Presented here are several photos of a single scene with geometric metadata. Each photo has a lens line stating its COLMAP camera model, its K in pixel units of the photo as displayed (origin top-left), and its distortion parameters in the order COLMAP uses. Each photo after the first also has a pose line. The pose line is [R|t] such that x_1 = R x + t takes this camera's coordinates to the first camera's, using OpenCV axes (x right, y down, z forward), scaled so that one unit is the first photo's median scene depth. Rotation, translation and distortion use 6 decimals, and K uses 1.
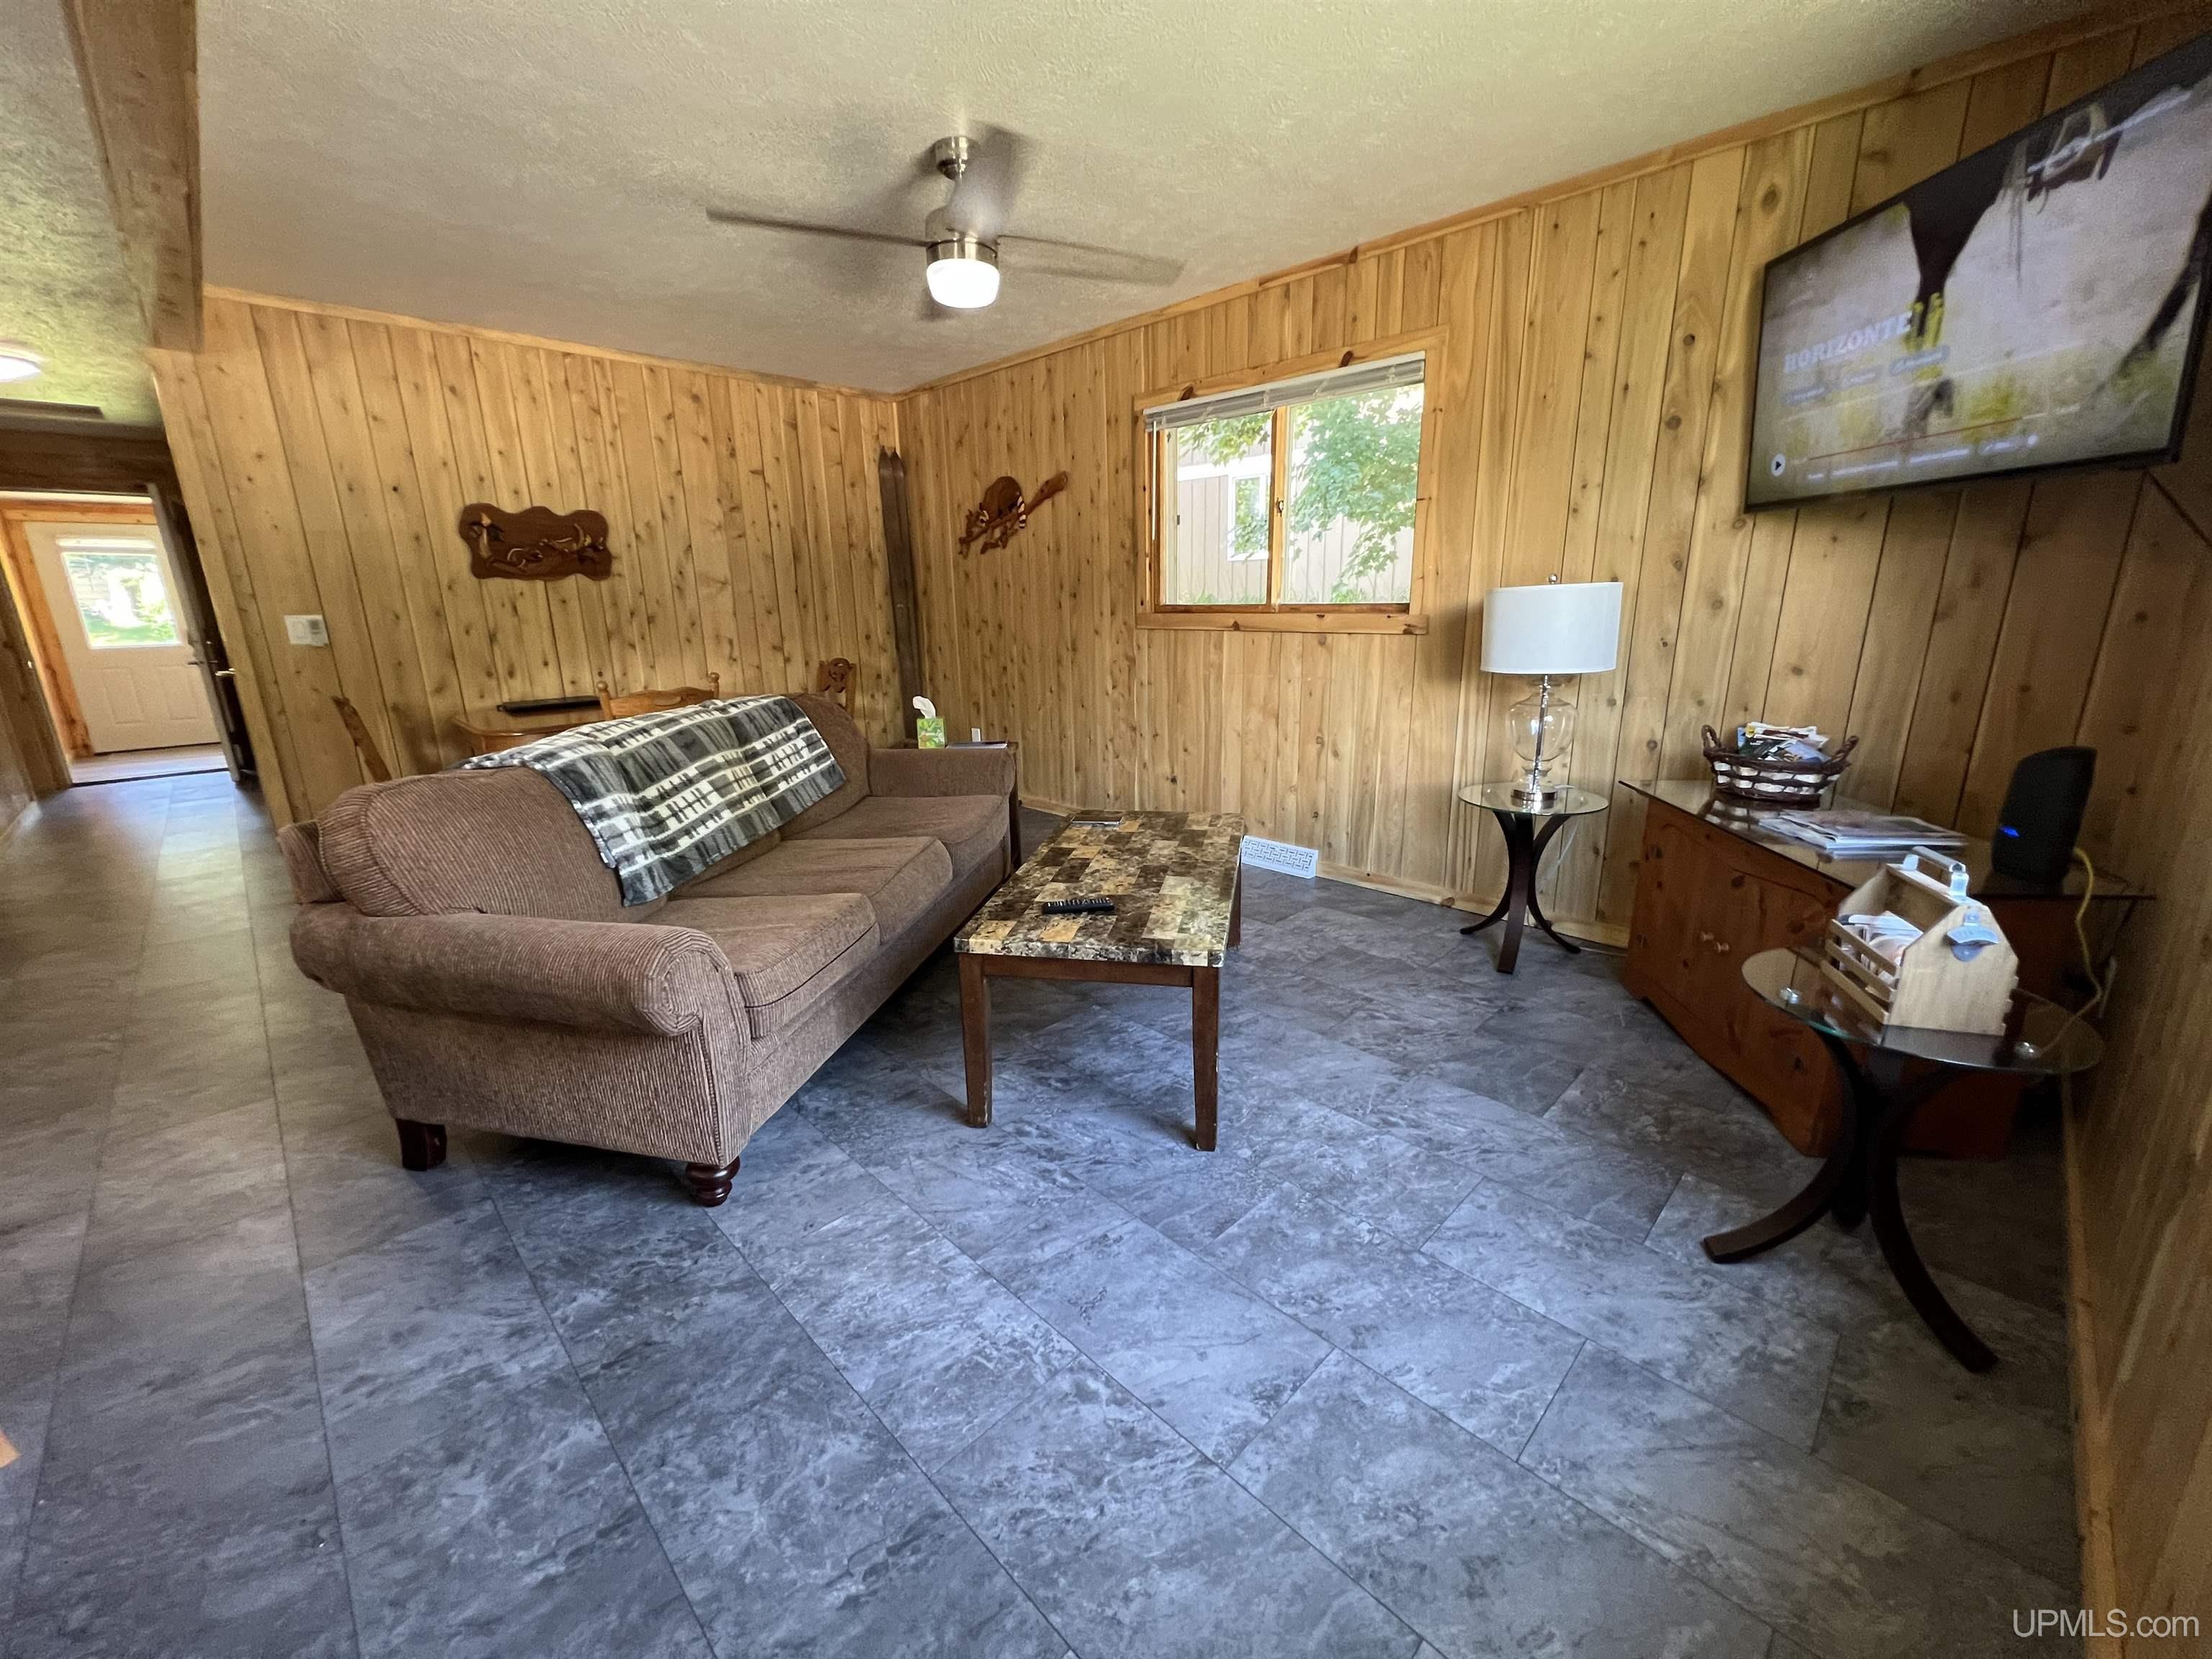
lens RADIAL K [[881.5, 0, 1106.0], [0, 881.5, 829.5], [0, 0, 1]] dist [-0.000492, -0.000020]
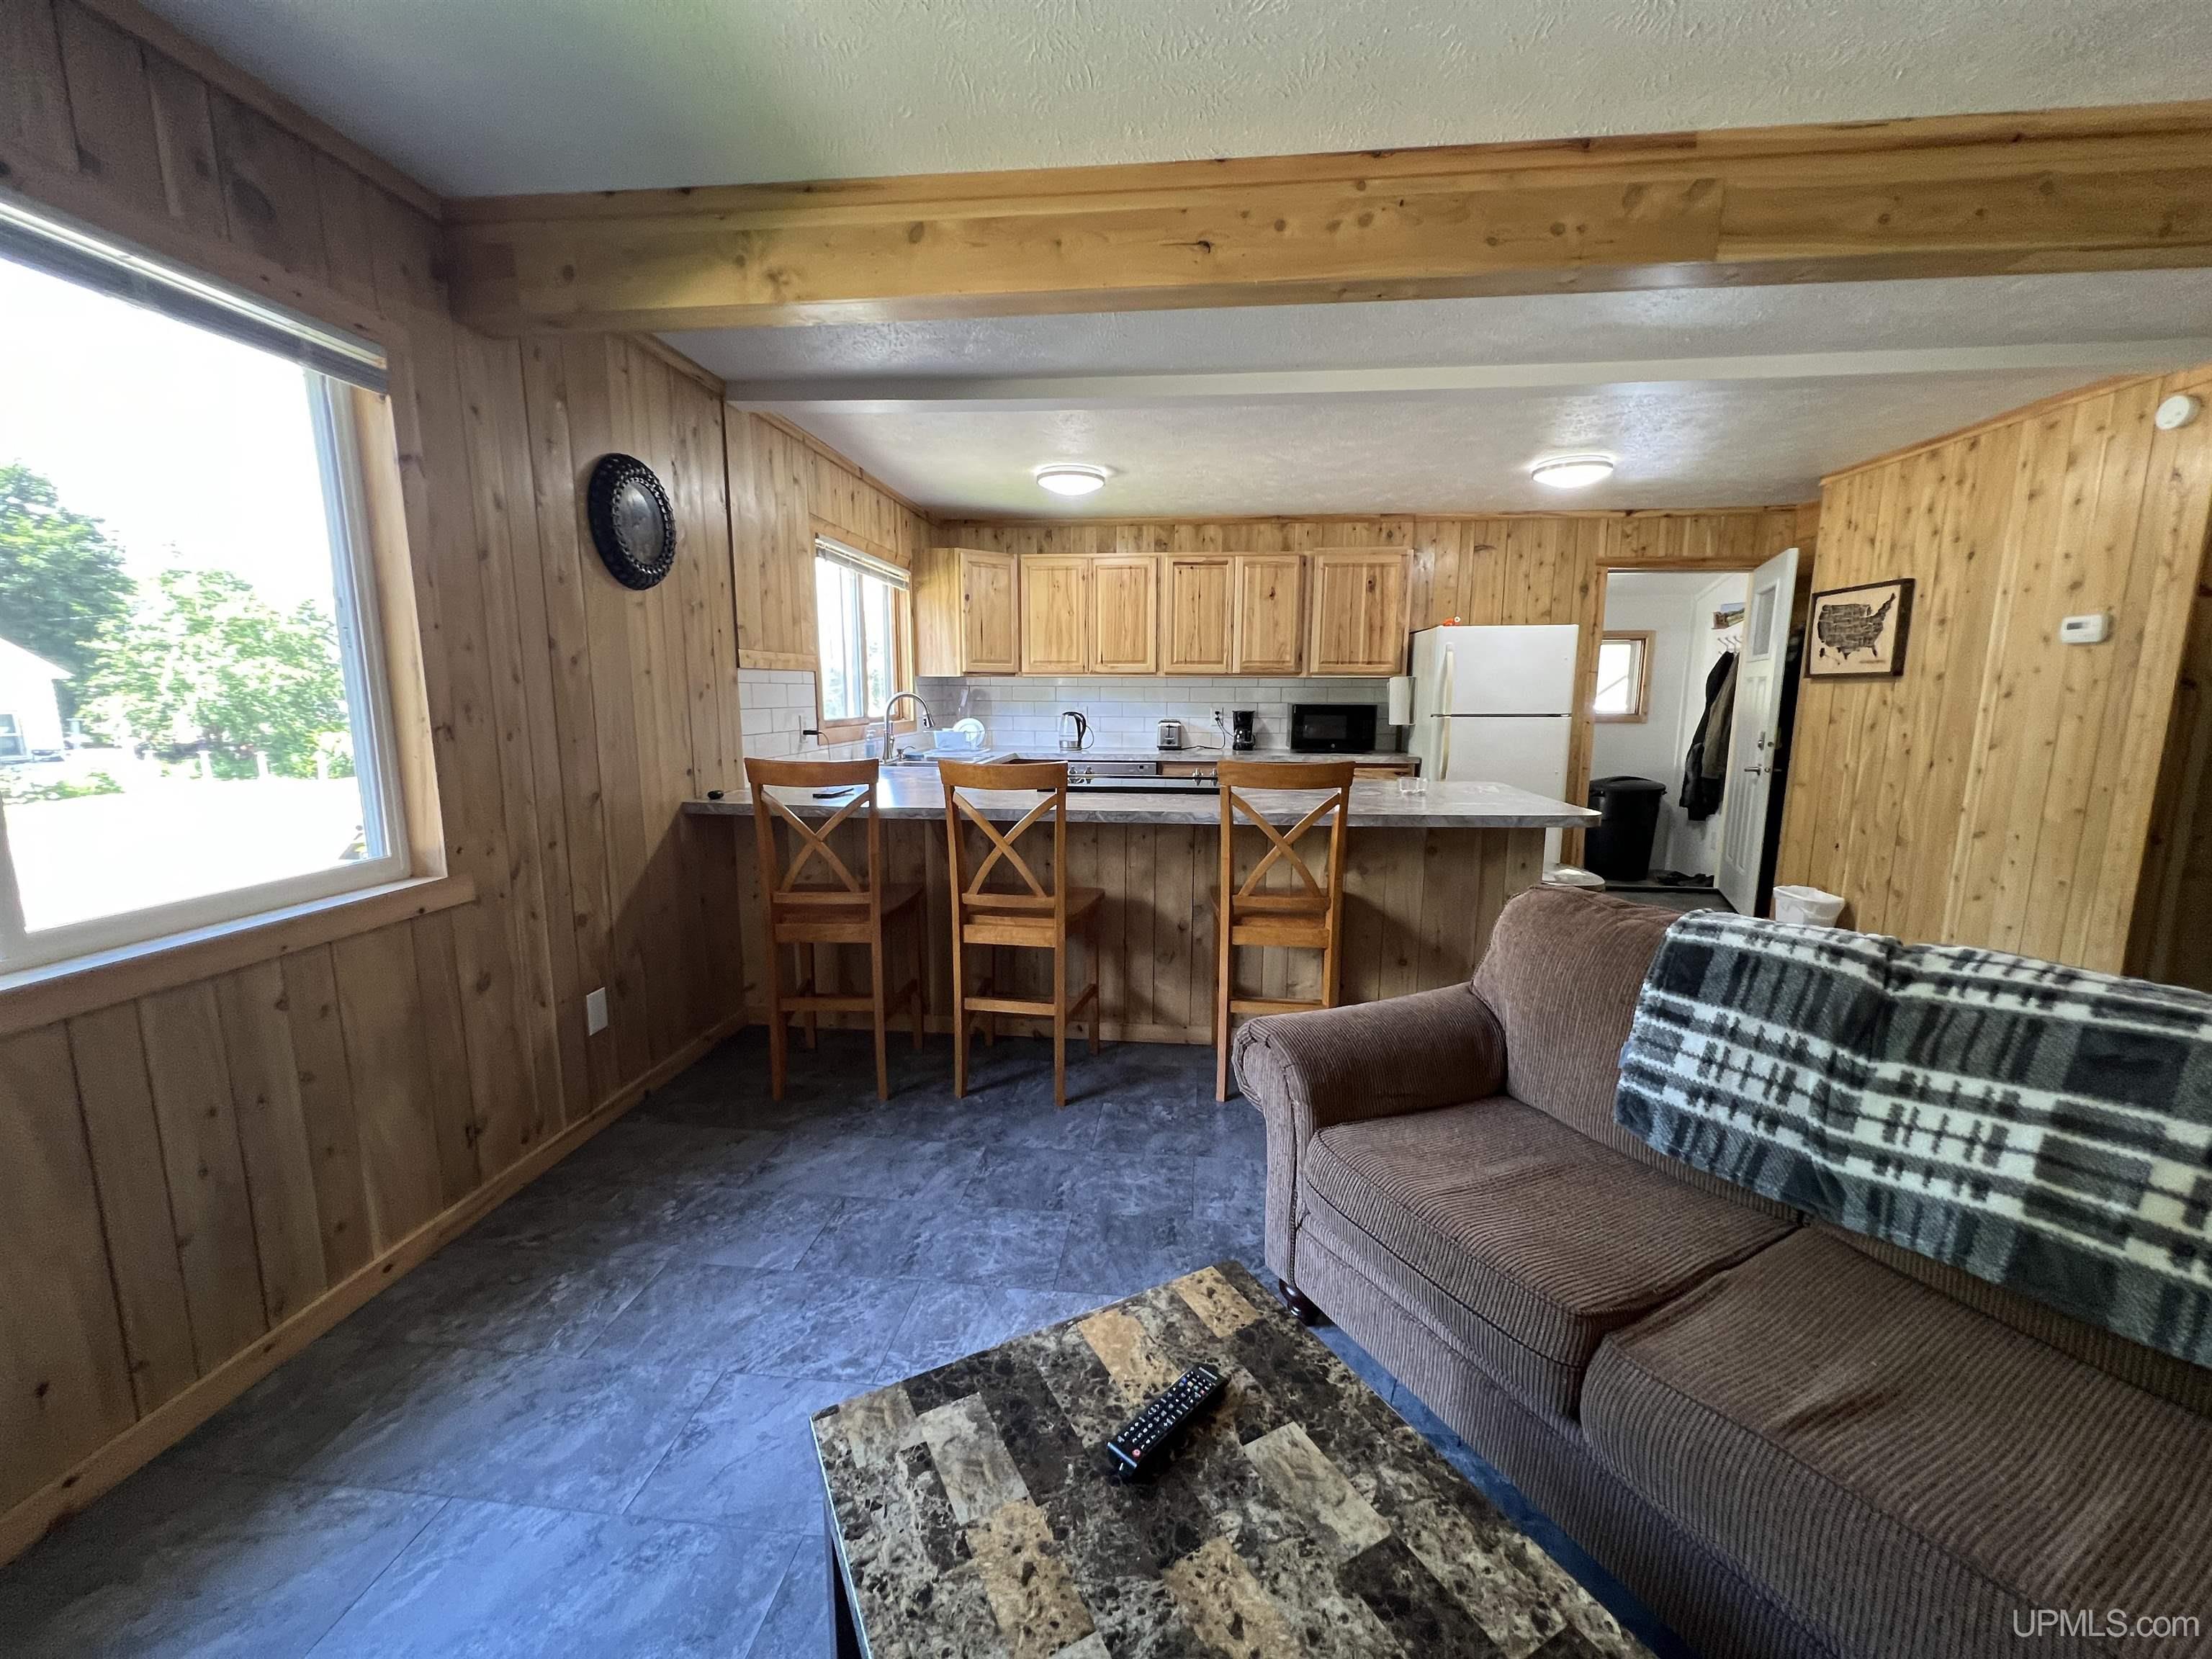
lens RADIAL K [[881.5, 0, 1106.0], [0, 881.5, 829.5], [0, 0, 1]] dist [-0.000492, -0.000020]
pose [[-0.777040, 0.113906, -0.619059, 0.253499], [-0.152241, 0.920281, 0.360424, -0.368343], [0.610763, 0.374310, -0.697754, 1.202748]]
